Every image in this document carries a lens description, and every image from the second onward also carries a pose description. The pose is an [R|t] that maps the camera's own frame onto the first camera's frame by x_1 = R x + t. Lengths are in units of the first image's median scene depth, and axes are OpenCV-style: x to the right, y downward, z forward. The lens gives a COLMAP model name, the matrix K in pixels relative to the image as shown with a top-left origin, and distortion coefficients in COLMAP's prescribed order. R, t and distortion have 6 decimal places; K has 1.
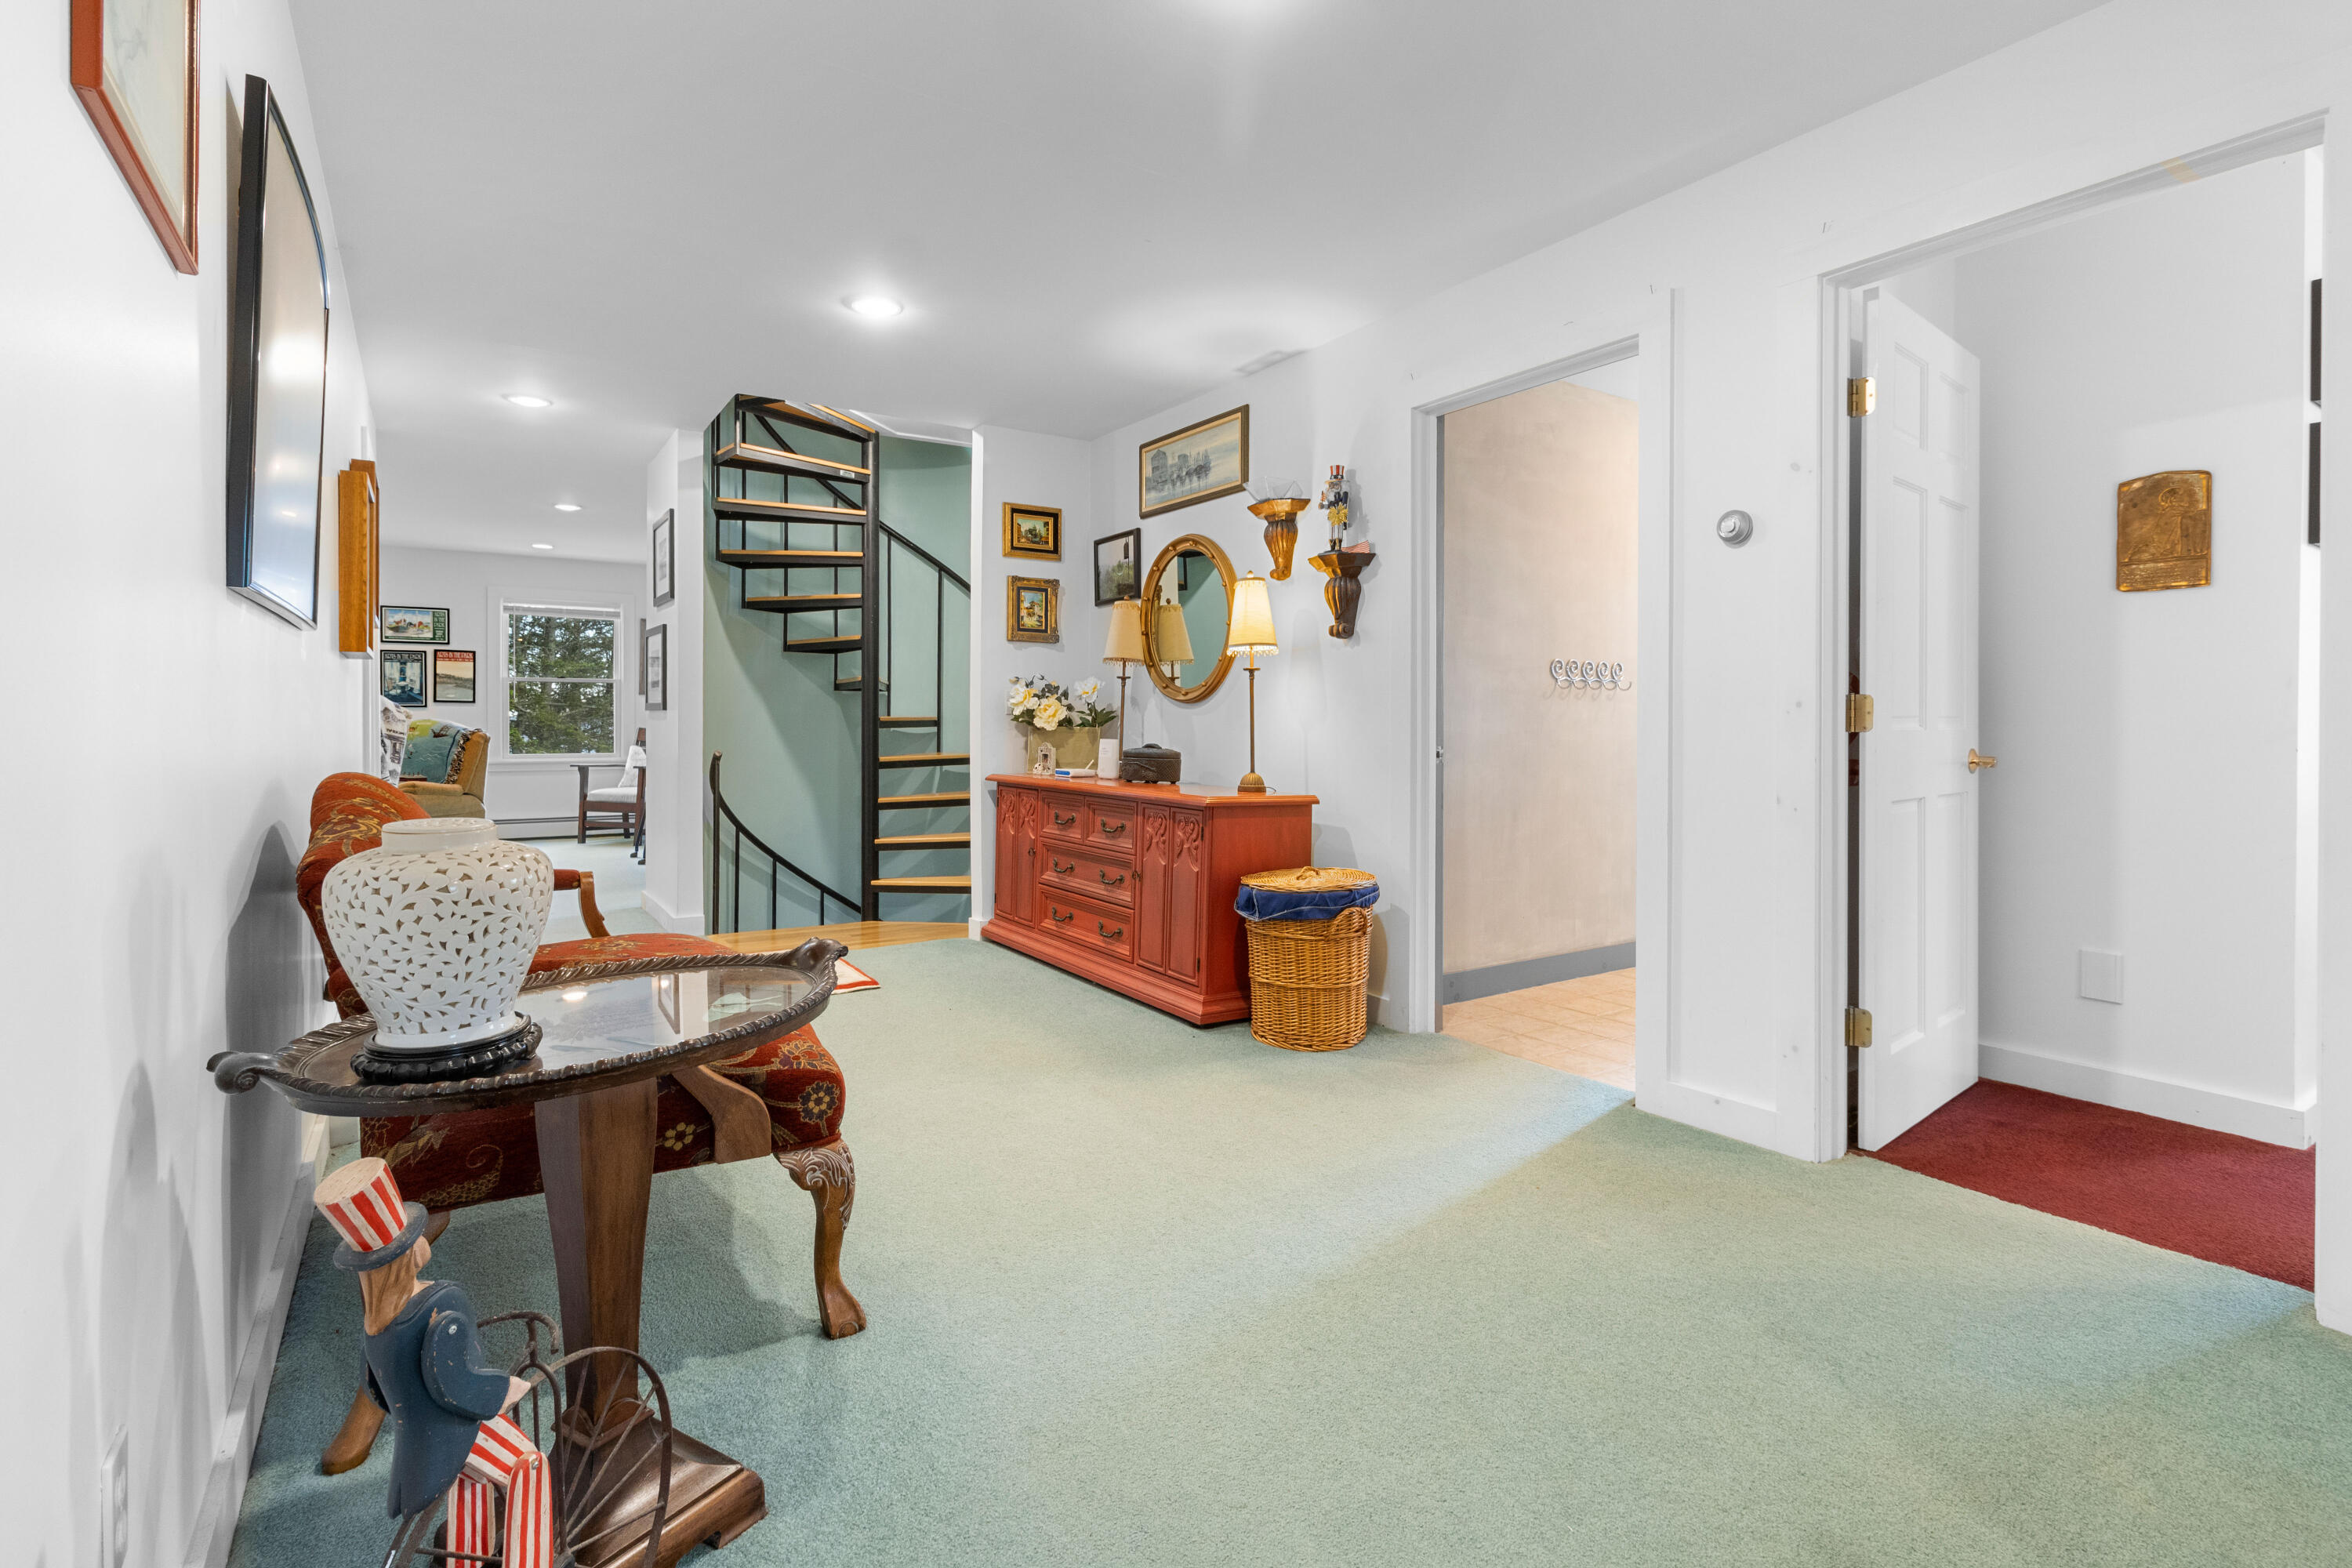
lens RADIAL K [[1102.8, 0, 1154.1], [0, 1102.8, 732.9], [0, 0, 1]] dist [0.004936, -0.001703]
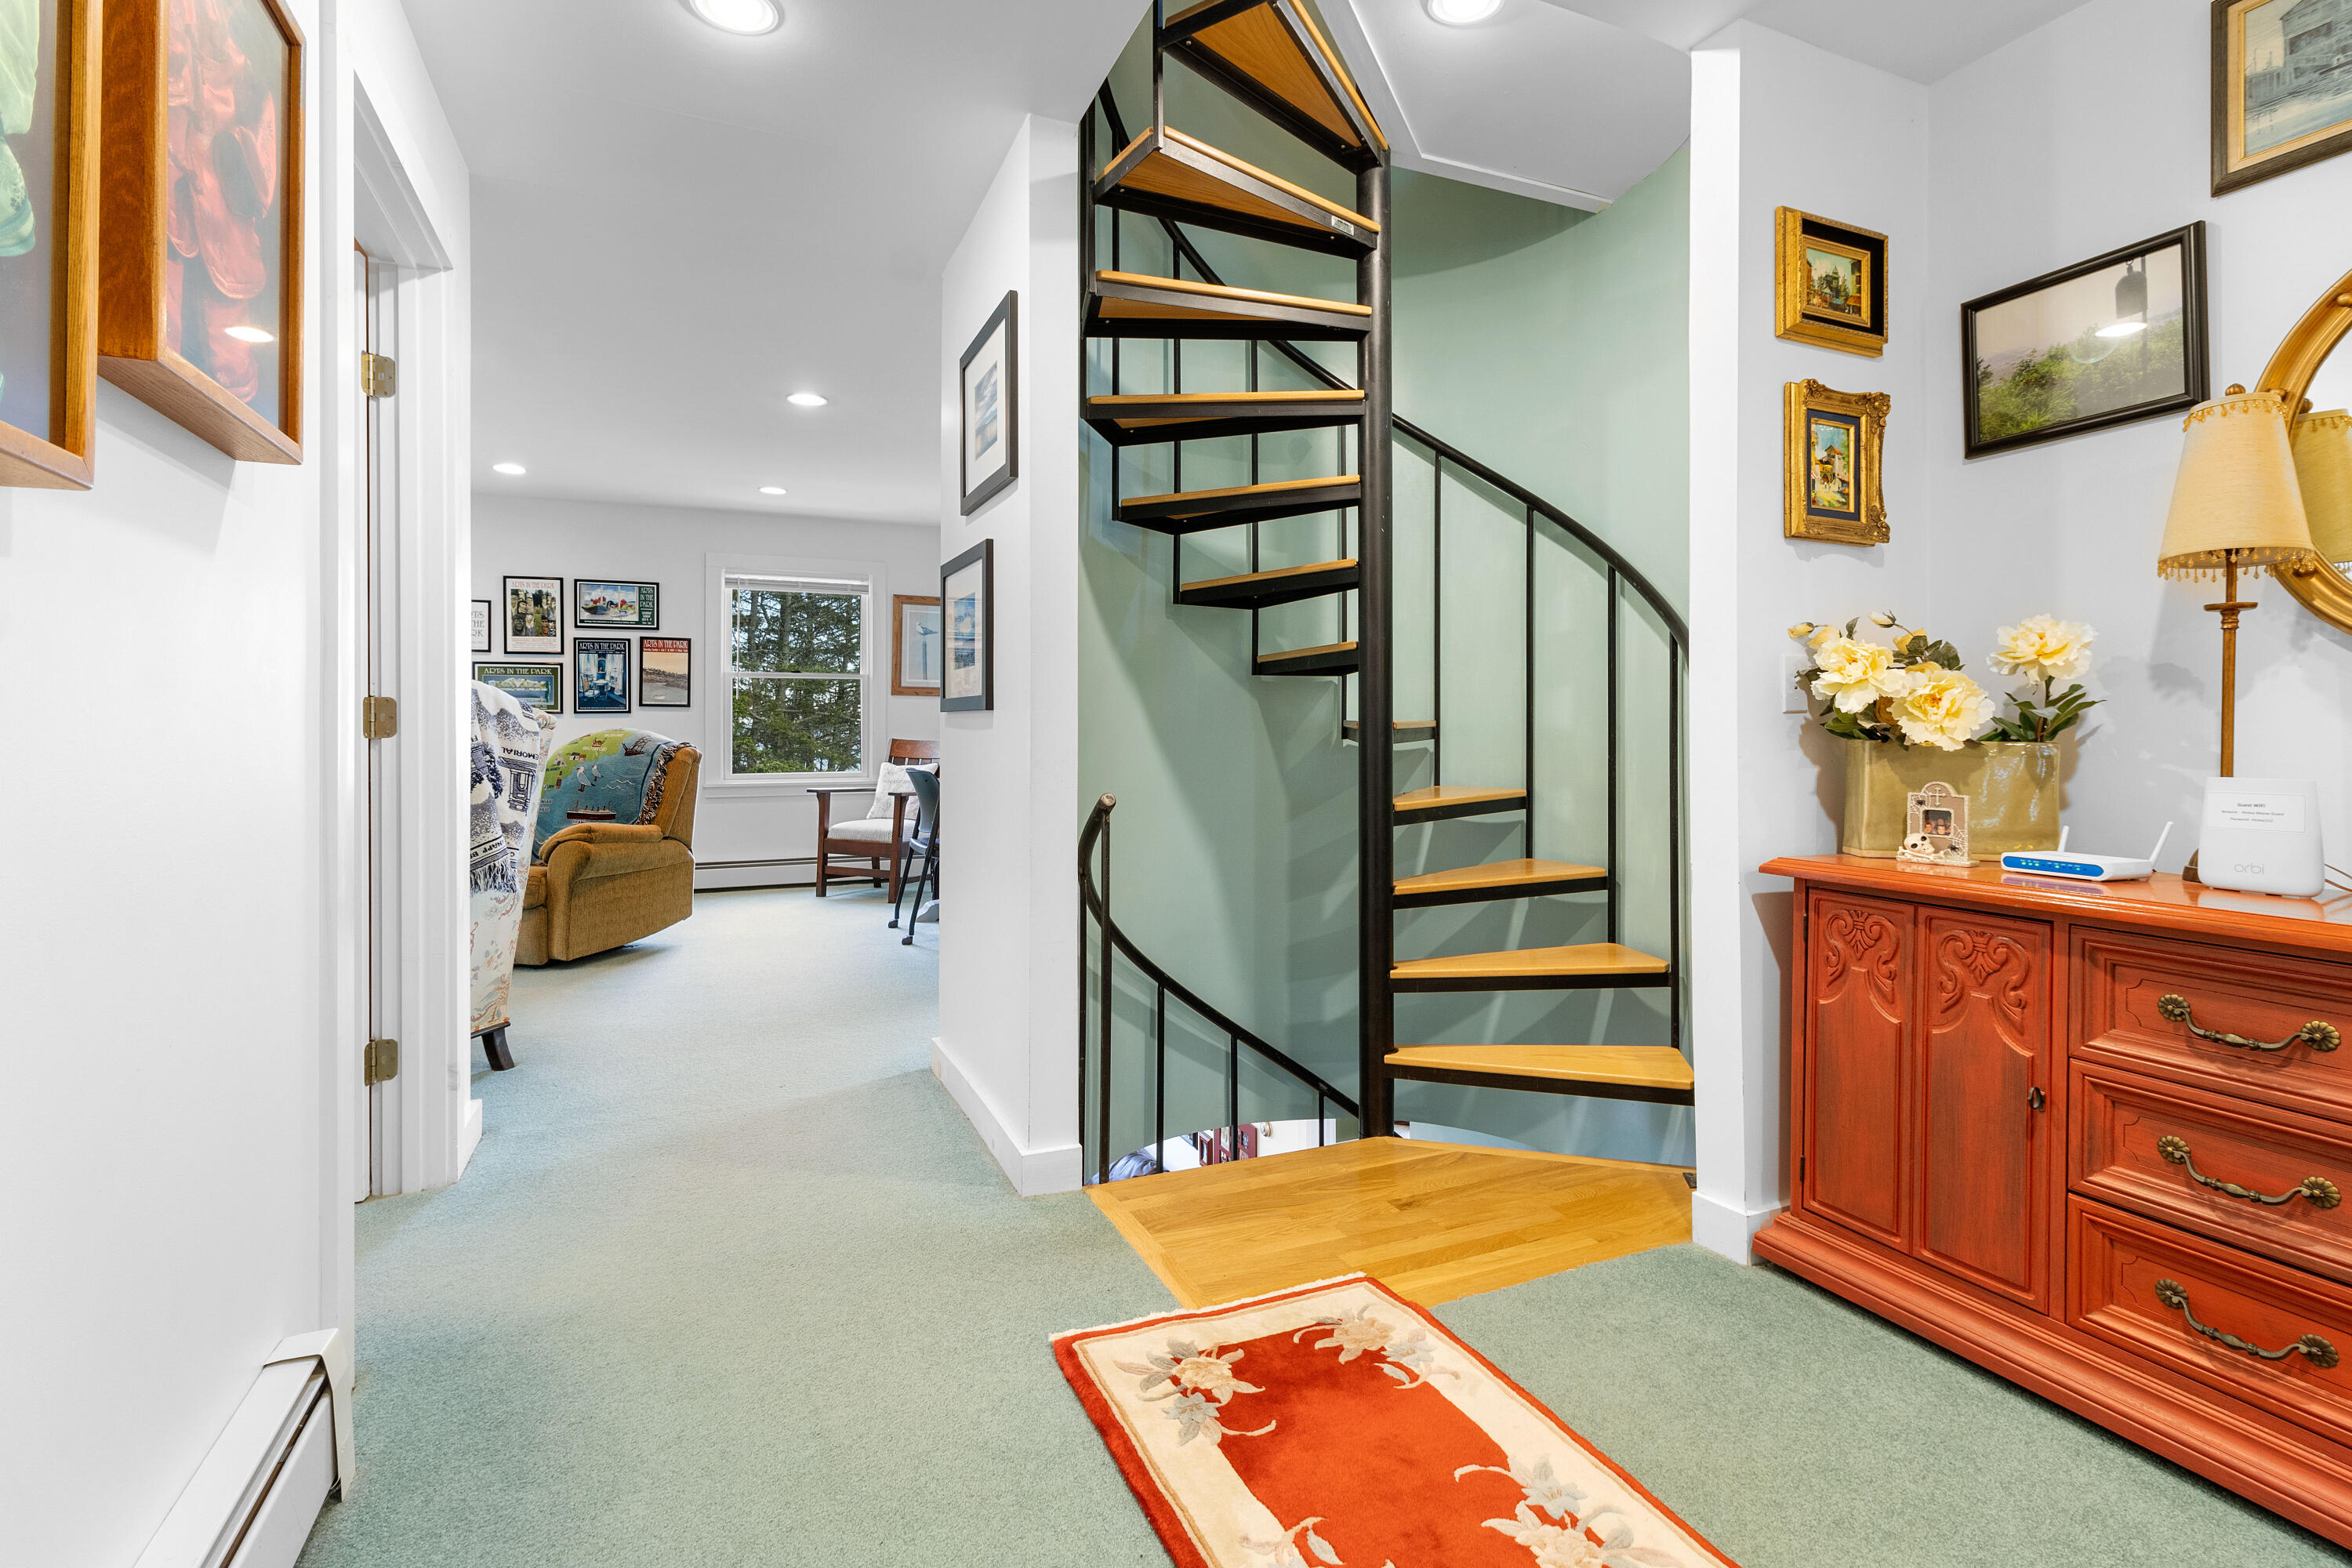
lens RADIAL K [[1102.8, 0, 1169.6], [0, 1102.8, 711.0], [0, 0, 1]] dist [0.004936, -0.001703]
pose [[0.986434, -0.008595, -0.163935, -0.176487], [0.004692, 0.999697, -0.024180, -0.004867], [0.164093, 0.023083, 0.986175, 0.326319]]
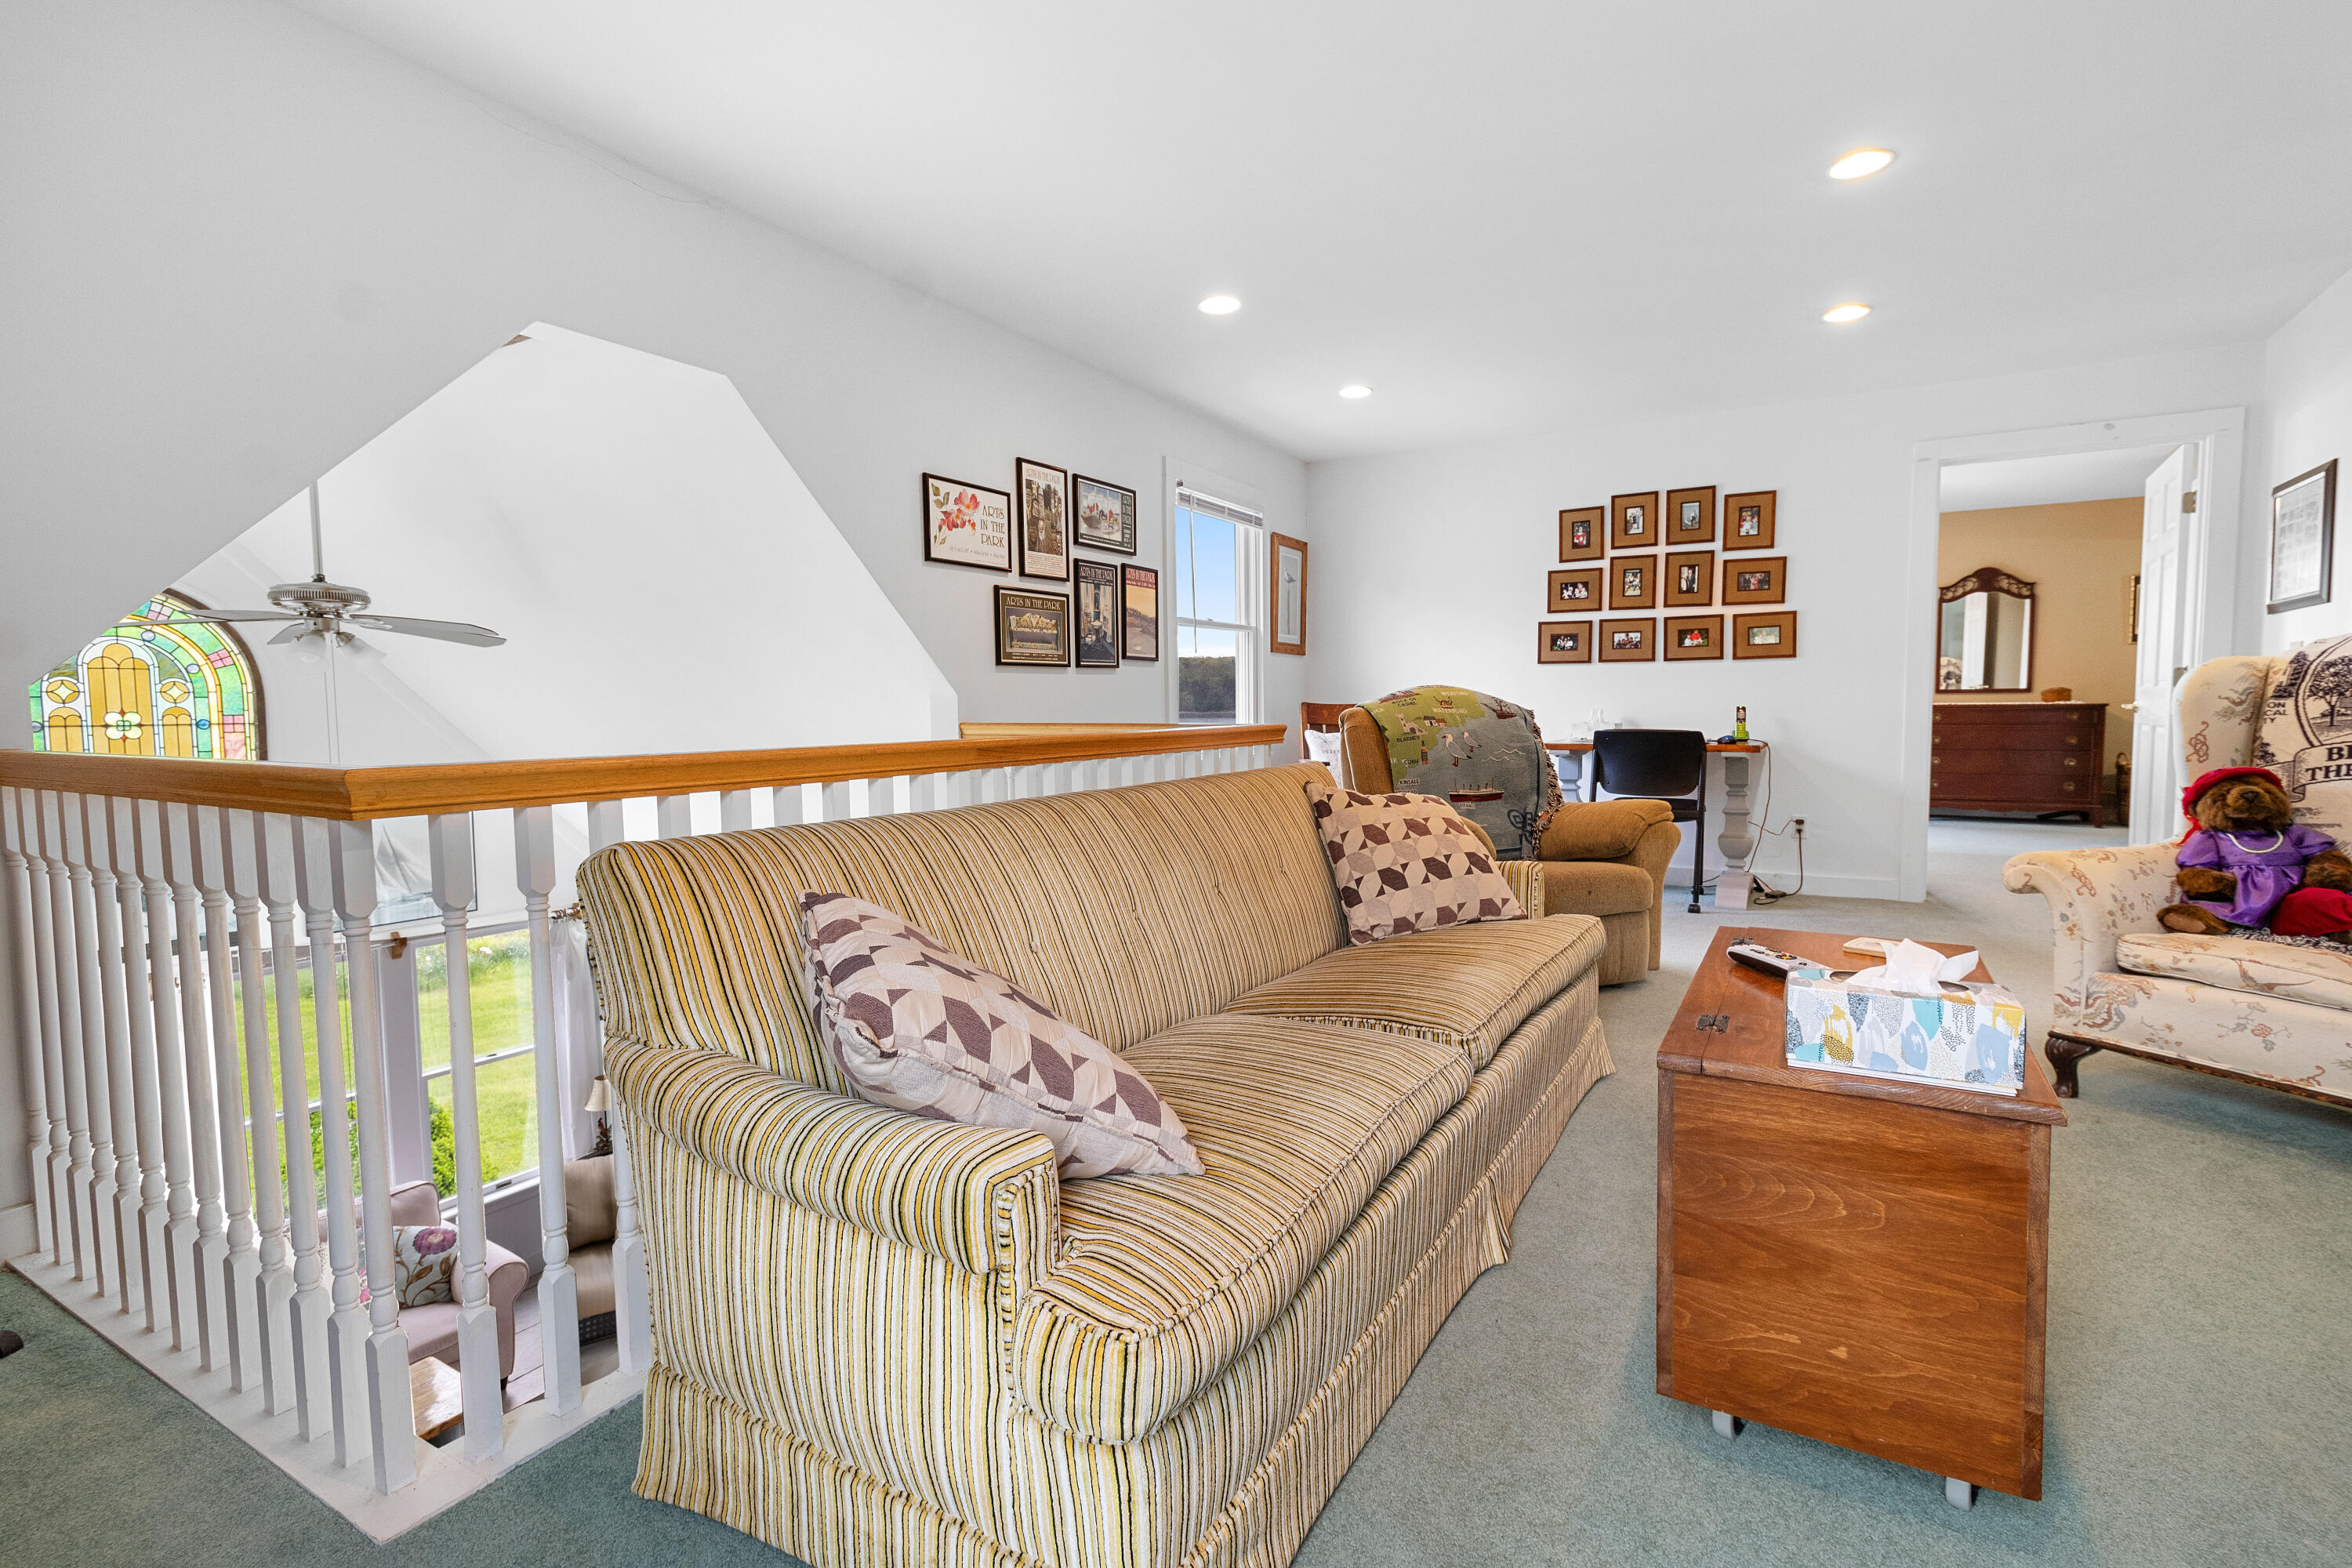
lens RADIAL K [[1102.8, 0, 1179.6], [0, 1102.8, 778.1], [0, 0, 1]] dist [0.004936, -0.001703]
pose [[0.897984, -0.041750, 0.438043, -0.905087], [0.014360, 0.997739, 0.065657, -0.004180], [-0.439794, -0.052668, 0.896553, 0.504206]]
